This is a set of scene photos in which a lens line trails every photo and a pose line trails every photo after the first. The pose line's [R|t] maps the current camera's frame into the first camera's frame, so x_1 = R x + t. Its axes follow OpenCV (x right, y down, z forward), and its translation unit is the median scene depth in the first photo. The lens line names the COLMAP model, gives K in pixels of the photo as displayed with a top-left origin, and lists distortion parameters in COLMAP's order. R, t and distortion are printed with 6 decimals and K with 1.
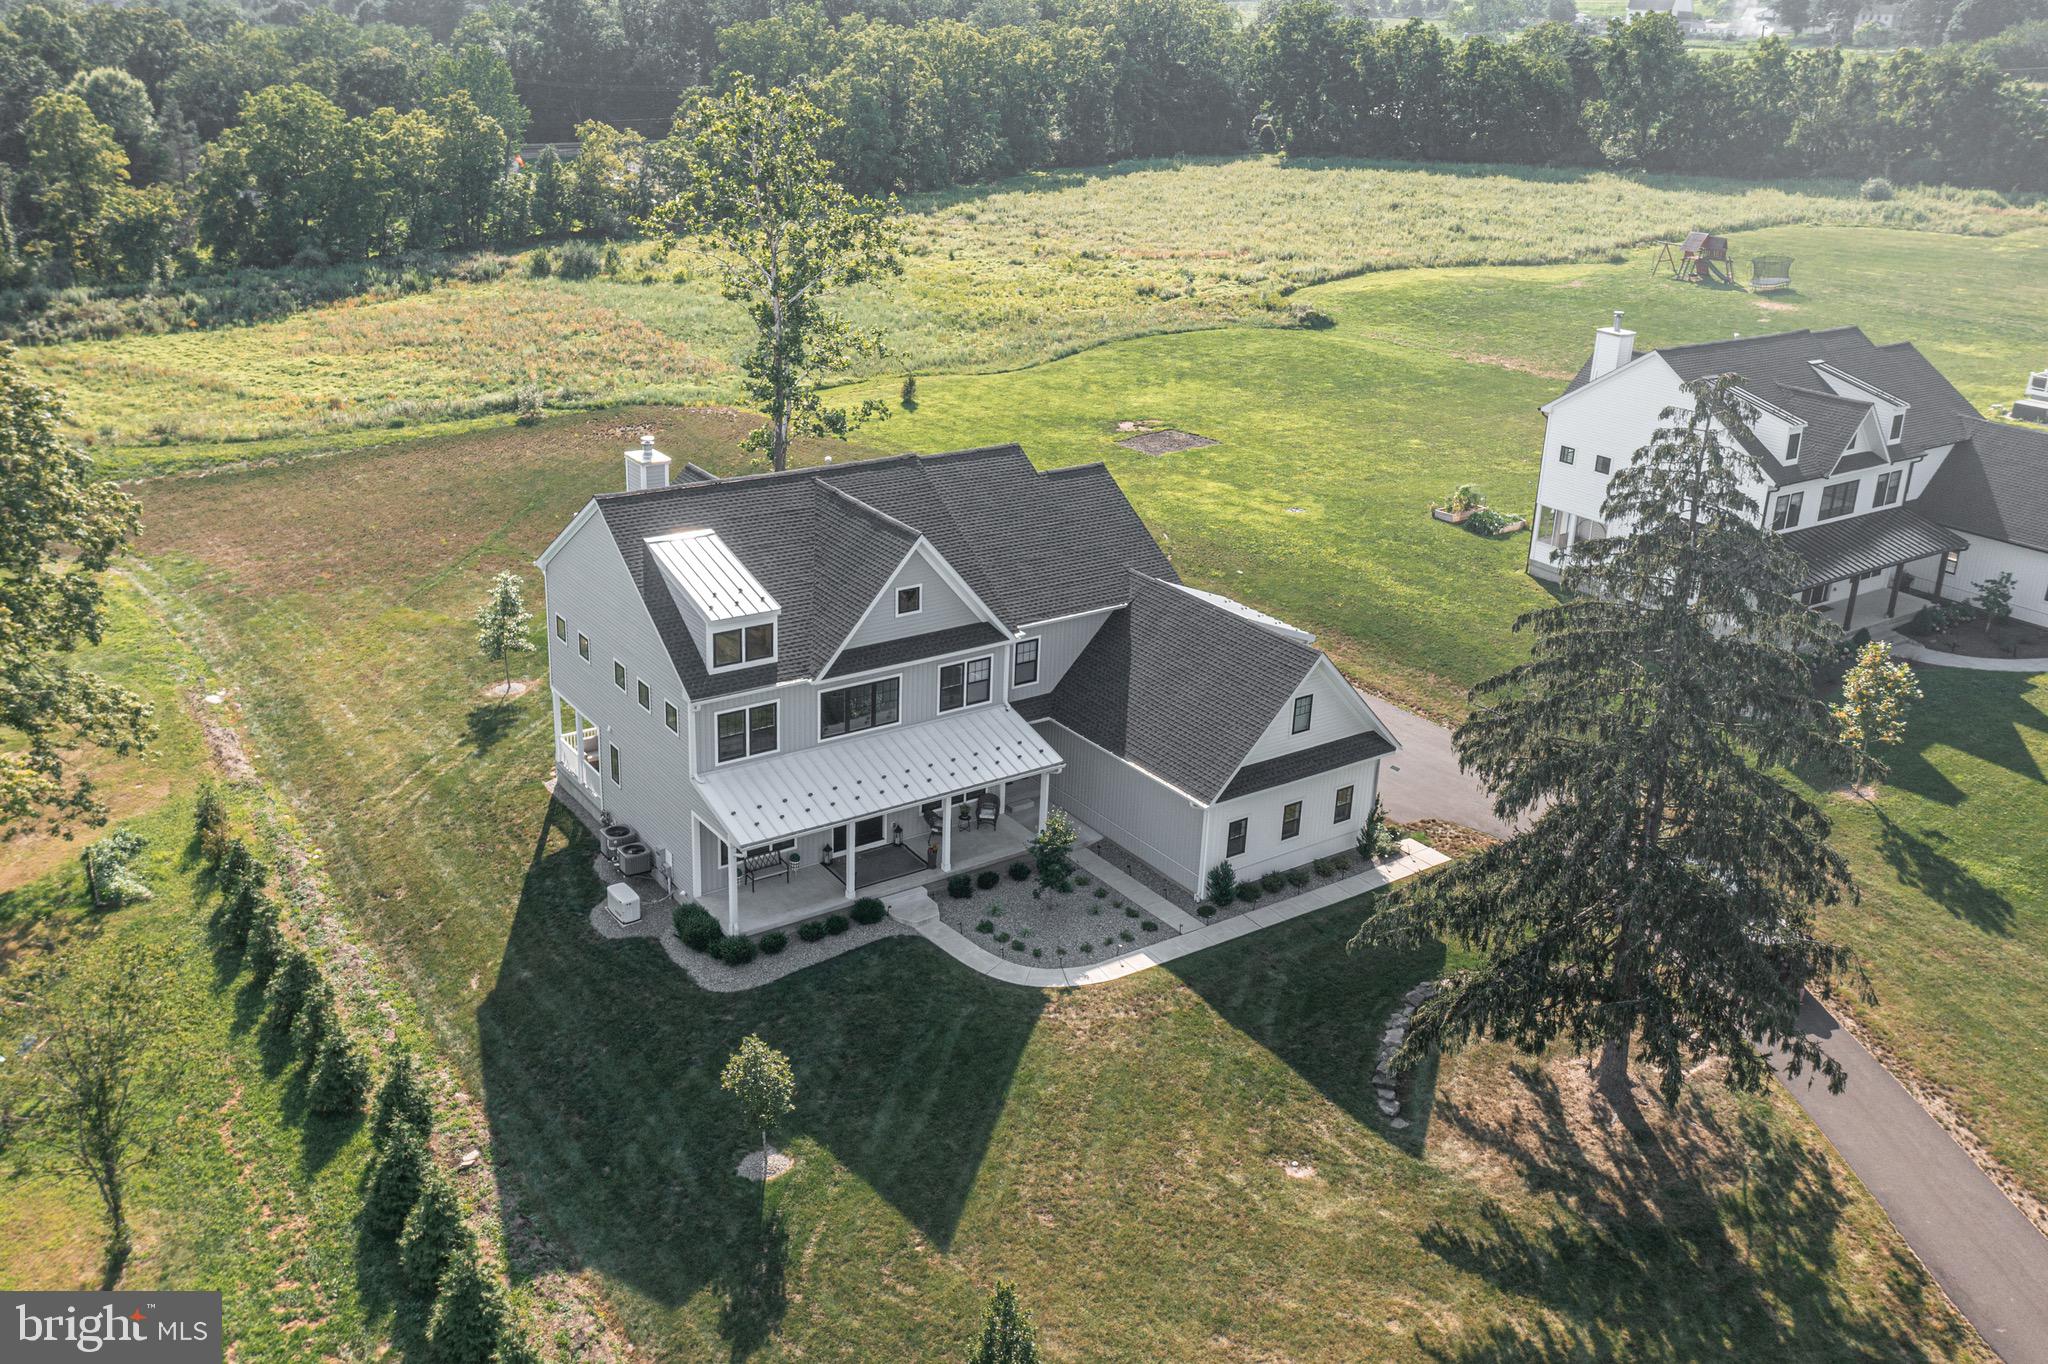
lens RADIAL K [[1641.3, 0, 1065.6], [0, 1641.3, 566.7], [0, 0, 1]] dist [-0.006242, 0.010788]
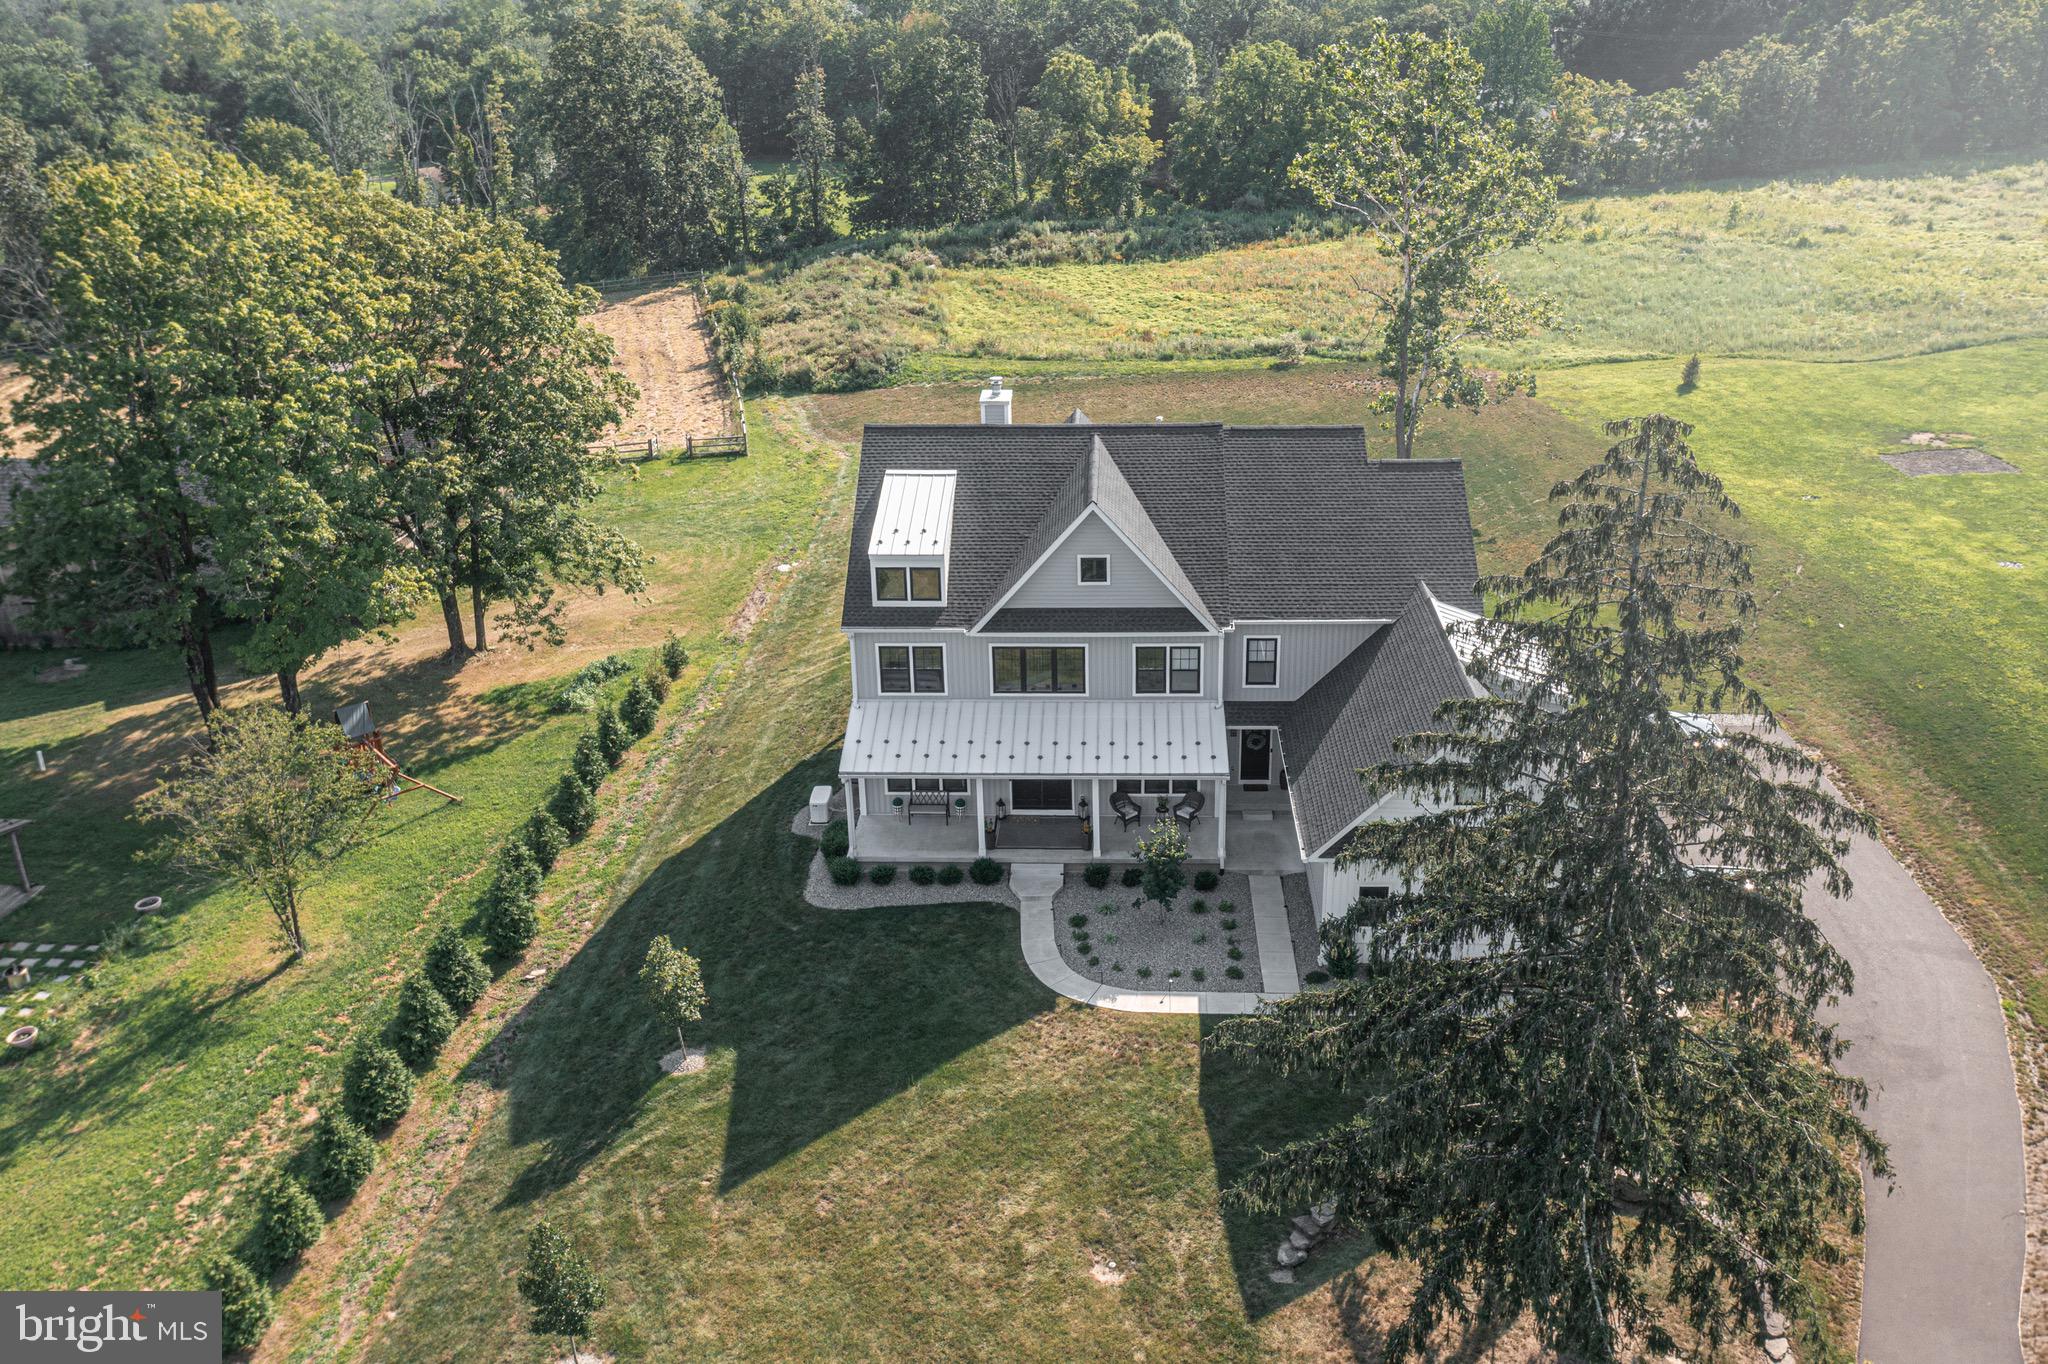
lens RADIAL K [[1641.3, 0, 1065.6], [0, 1641.3, 566.7], [0, 0, 1]] dist [-0.006242, 0.010788]
pose [[0.803982, 0.160372, -0.572620, 0.435495], [-0.145416, 0.986734, 0.072181, -0.047659], [0.576599, 0.025236, 0.816637, 0.206108]]
